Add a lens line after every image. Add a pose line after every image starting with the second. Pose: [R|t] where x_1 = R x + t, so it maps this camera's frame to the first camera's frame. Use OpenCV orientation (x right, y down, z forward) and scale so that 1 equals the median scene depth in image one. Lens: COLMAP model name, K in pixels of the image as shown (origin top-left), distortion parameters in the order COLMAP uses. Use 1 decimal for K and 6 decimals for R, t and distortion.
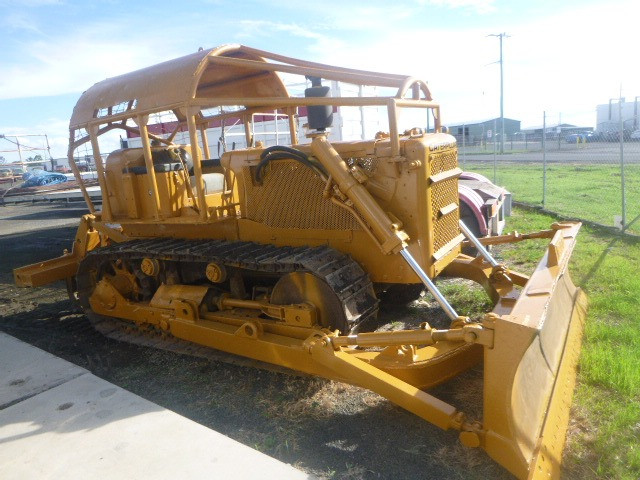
lens RADIAL K [[482.0, 0, 318.7], [0, 482.0, 238.3], [0, 0, 1]] dist [-0.054918, 0.010819]
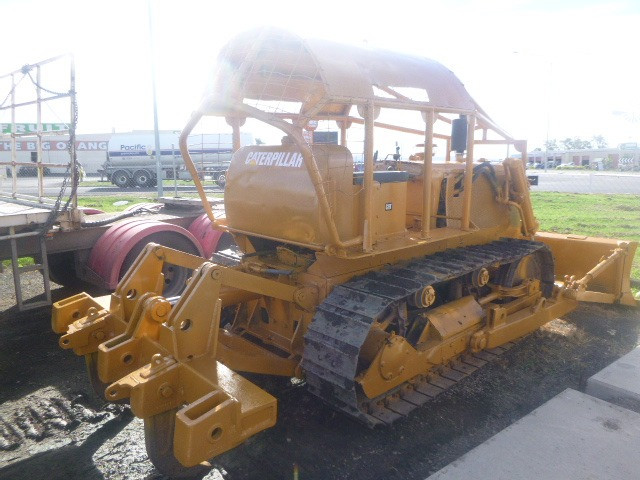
lens RADIAL K [[482.0, 0, 317.1], [0, 482.0, 238.2], [0, 0, 1]] dist [-0.054918, 0.010819]
pose [[0.251820, -0.076925, 0.964712, -1.319451], [0.153983, 0.987322, 0.038534, -0.108660], [-0.955445, 0.138846, 0.260473, 1.067501]]
